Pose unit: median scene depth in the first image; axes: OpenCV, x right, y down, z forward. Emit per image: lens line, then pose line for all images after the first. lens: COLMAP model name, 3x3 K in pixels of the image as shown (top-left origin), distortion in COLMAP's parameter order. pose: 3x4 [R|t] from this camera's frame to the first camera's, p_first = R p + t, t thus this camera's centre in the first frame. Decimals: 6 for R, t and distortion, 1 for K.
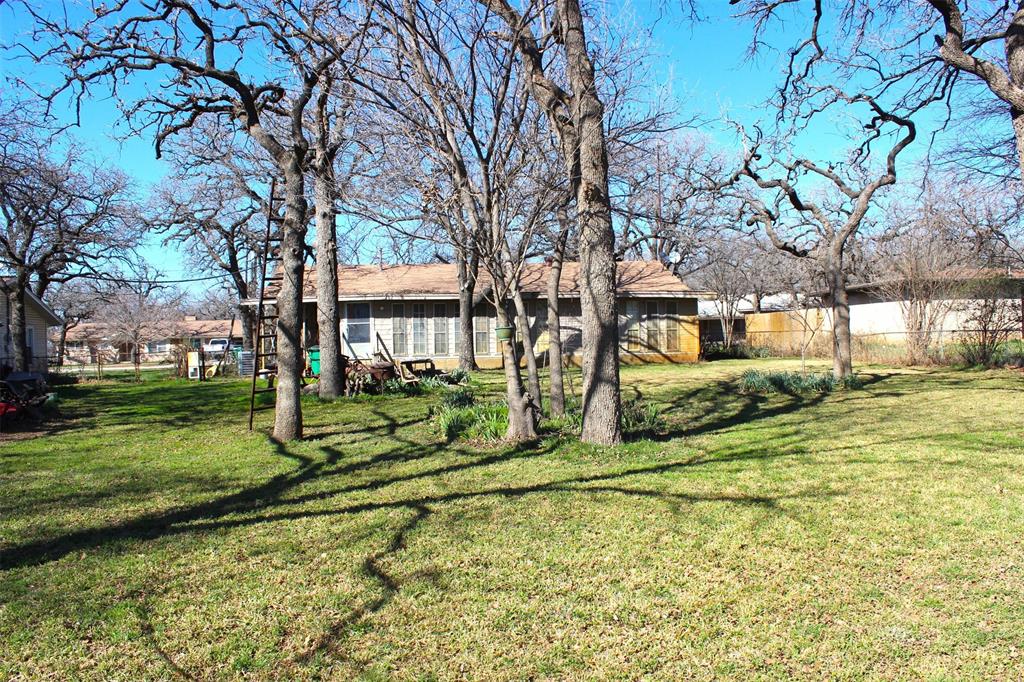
lens RADIAL K [[826.6, 0, 515.4], [0, 826.6, 345.0], [0, 0, 1]] dist [-0.137804, 0.127494]
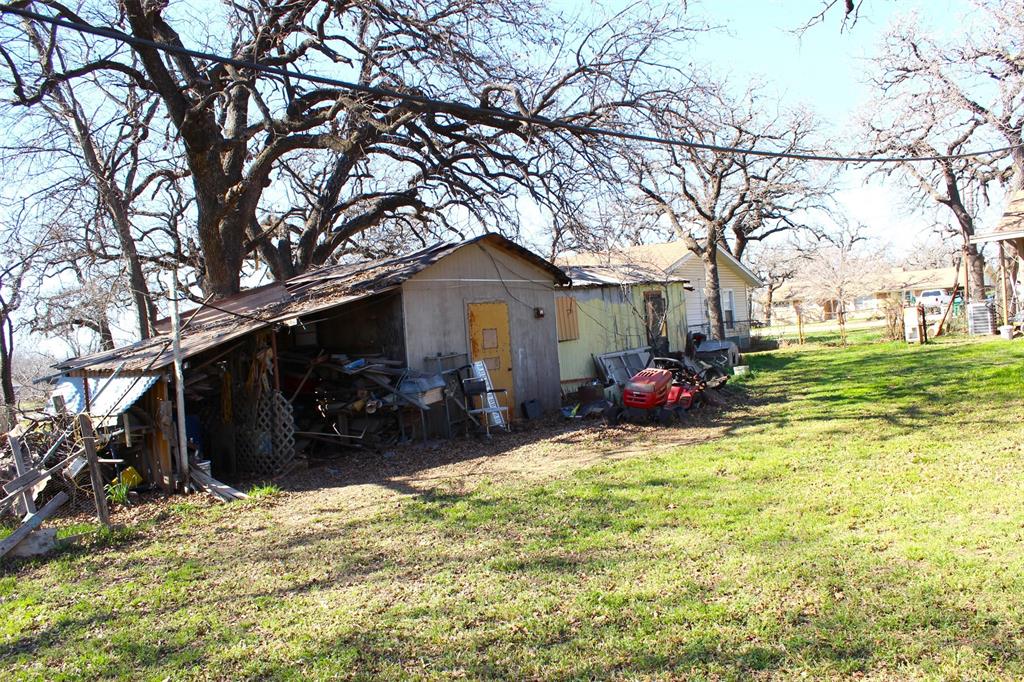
lens RADIAL K [[826.6, 0, 515.4], [0, 826.6, 345.0], [0, 0, 1]] dist [-0.137804, 0.127494]
pose [[0.679152, -0.017017, -0.733801, -0.073080], [0.057621, 0.997882, 0.030189, -0.000961], [0.731733, -0.062785, 0.678694, 0.159771]]
